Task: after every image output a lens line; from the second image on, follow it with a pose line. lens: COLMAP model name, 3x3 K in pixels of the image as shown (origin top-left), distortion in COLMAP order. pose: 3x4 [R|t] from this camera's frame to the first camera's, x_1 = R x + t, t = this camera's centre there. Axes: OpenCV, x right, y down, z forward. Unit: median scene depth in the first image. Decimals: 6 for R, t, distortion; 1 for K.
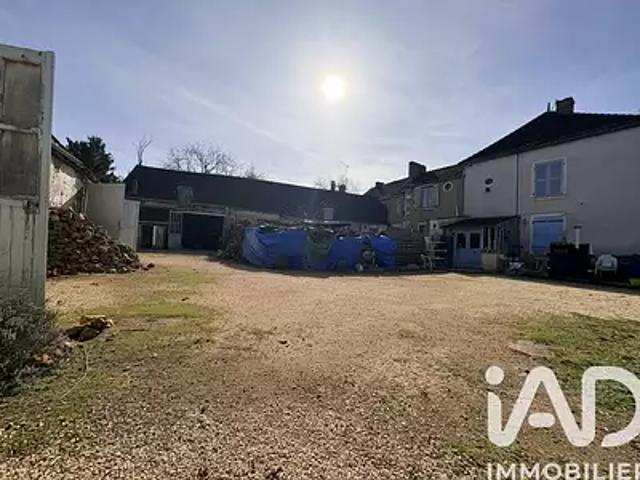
lens RADIAL K [[255.5, 0, 319.3], [0, 255.5, 240.3], [0, 0, 1]] dist [-0.003320, -0.000550]
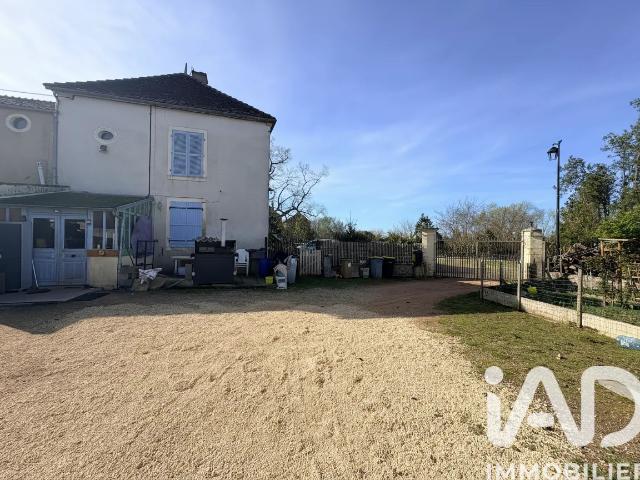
lens RADIAL K [[255.5, 0, 319.7], [0, 255.5, 236.6], [0, 0, 1]] dist [-0.003320, -0.000550]
pose [[0.309443, -0.031208, 0.950406, 0.266553], [-0.024944, 0.998851, 0.040920, -0.028202], [-0.950591, -0.036369, 0.308309, 0.356233]]
